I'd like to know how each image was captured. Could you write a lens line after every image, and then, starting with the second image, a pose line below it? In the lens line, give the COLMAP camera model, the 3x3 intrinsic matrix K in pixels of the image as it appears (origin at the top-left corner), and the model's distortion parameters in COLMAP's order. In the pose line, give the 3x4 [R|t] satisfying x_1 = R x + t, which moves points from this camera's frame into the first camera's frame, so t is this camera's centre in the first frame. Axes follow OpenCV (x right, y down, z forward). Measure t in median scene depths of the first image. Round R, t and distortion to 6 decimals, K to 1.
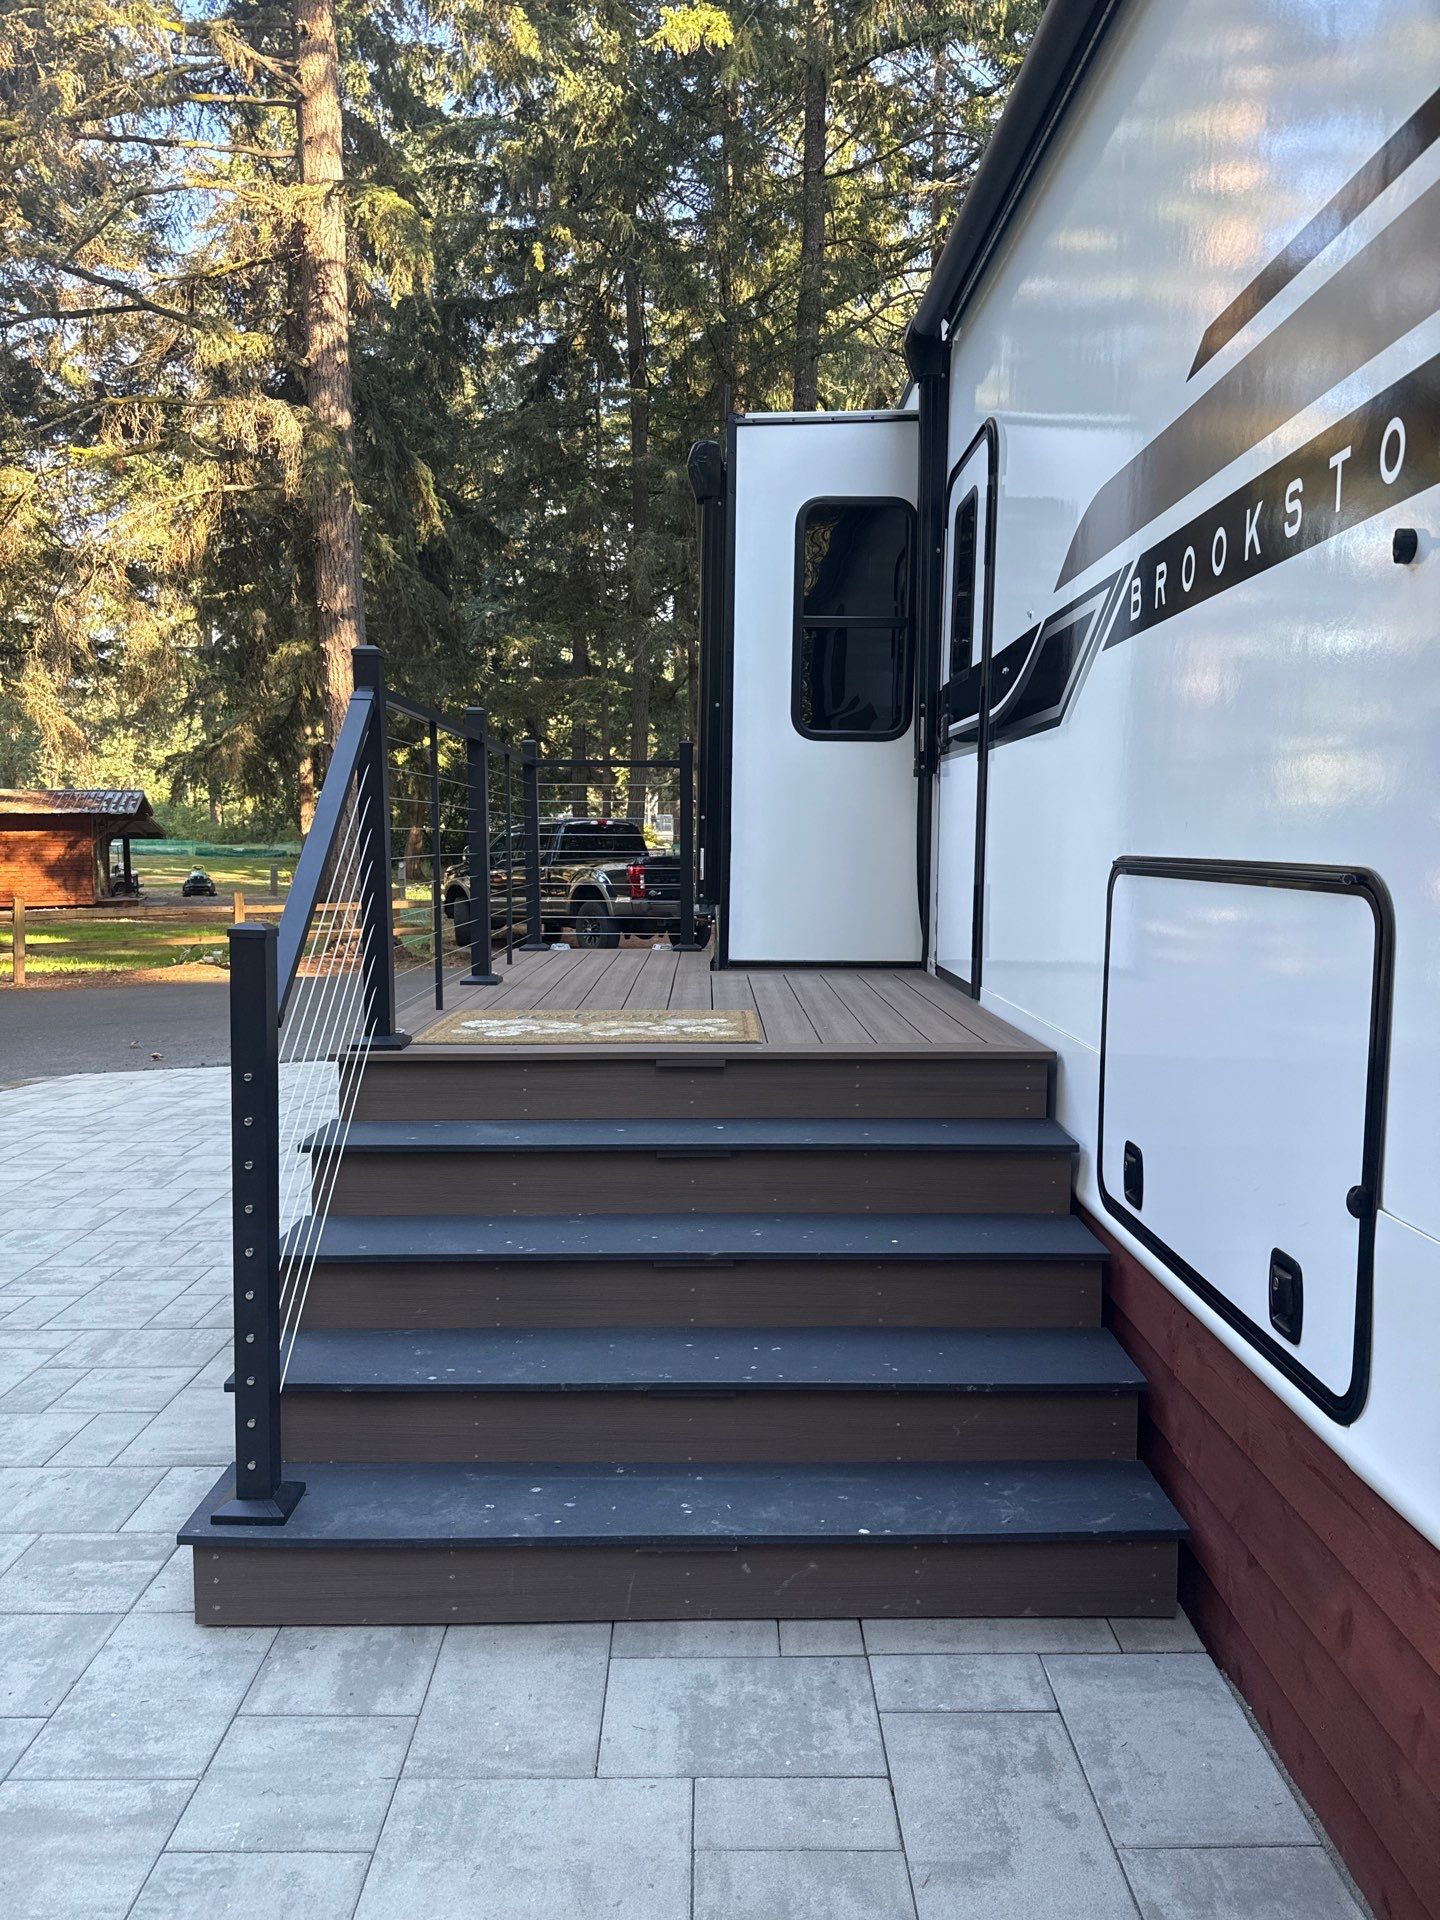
lens RADIAL K [[1353.6, 0, 724.8], [0, 1353.6, 952.8], [0, 0, 1]] dist [0.027214, -0.032455]
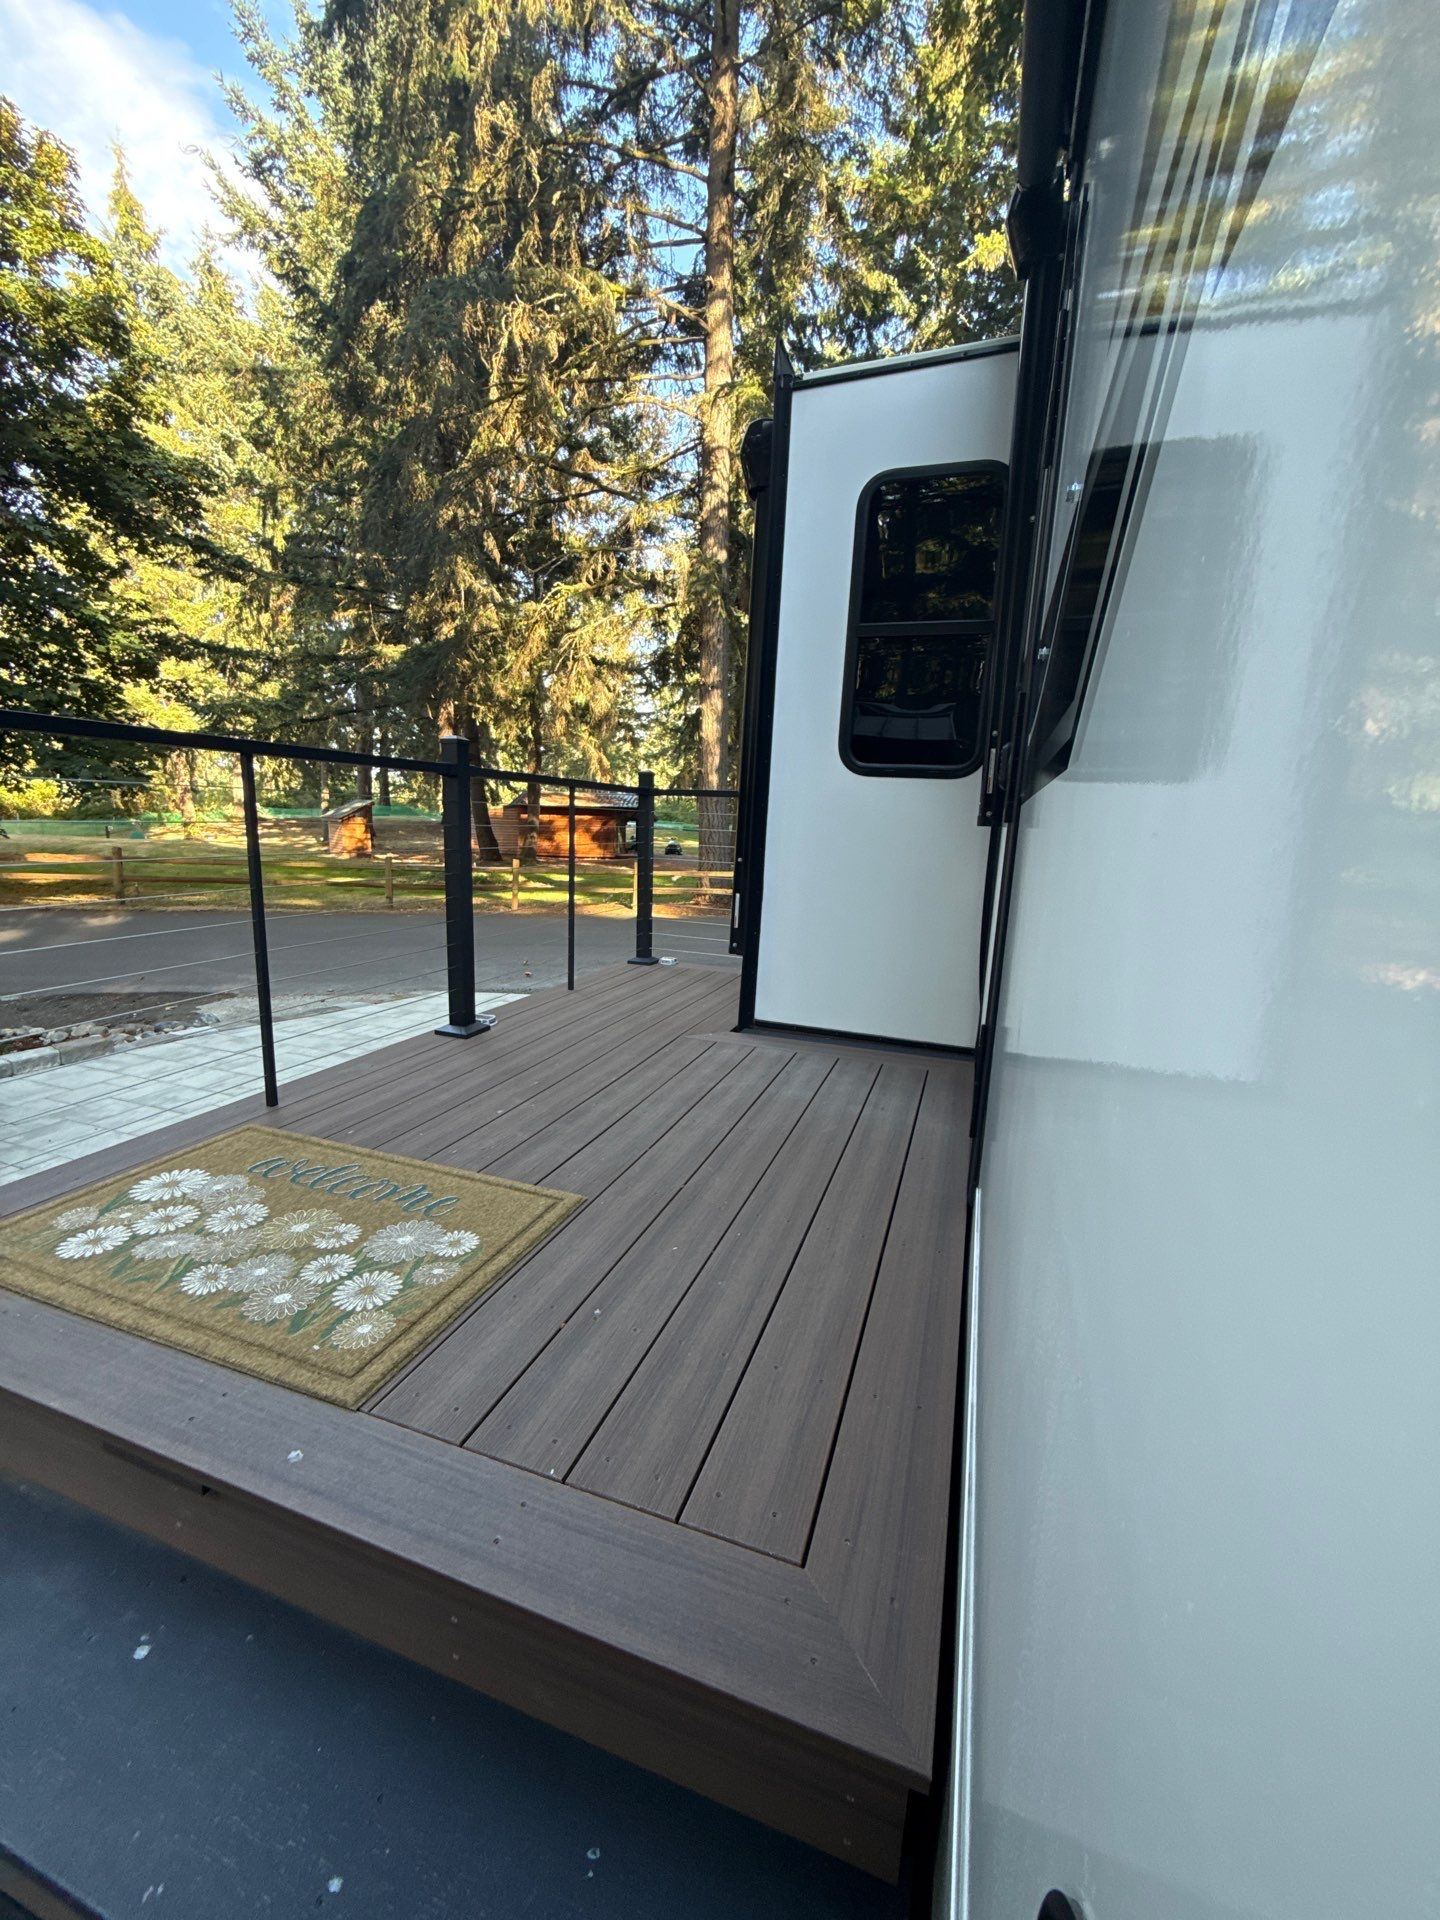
lens RADIAL K [[762.4, 0, 720.2], [0, 762.4, 960.8], [0, 0, 1]] dist [-0.000768, 0.000326]
pose [[0.939487, 0.094968, -0.329159, 0.171487], [-0.063994, 0.992546, 0.103716, -0.100079], [0.336555, -0.076375, 0.938561, 0.585287]]
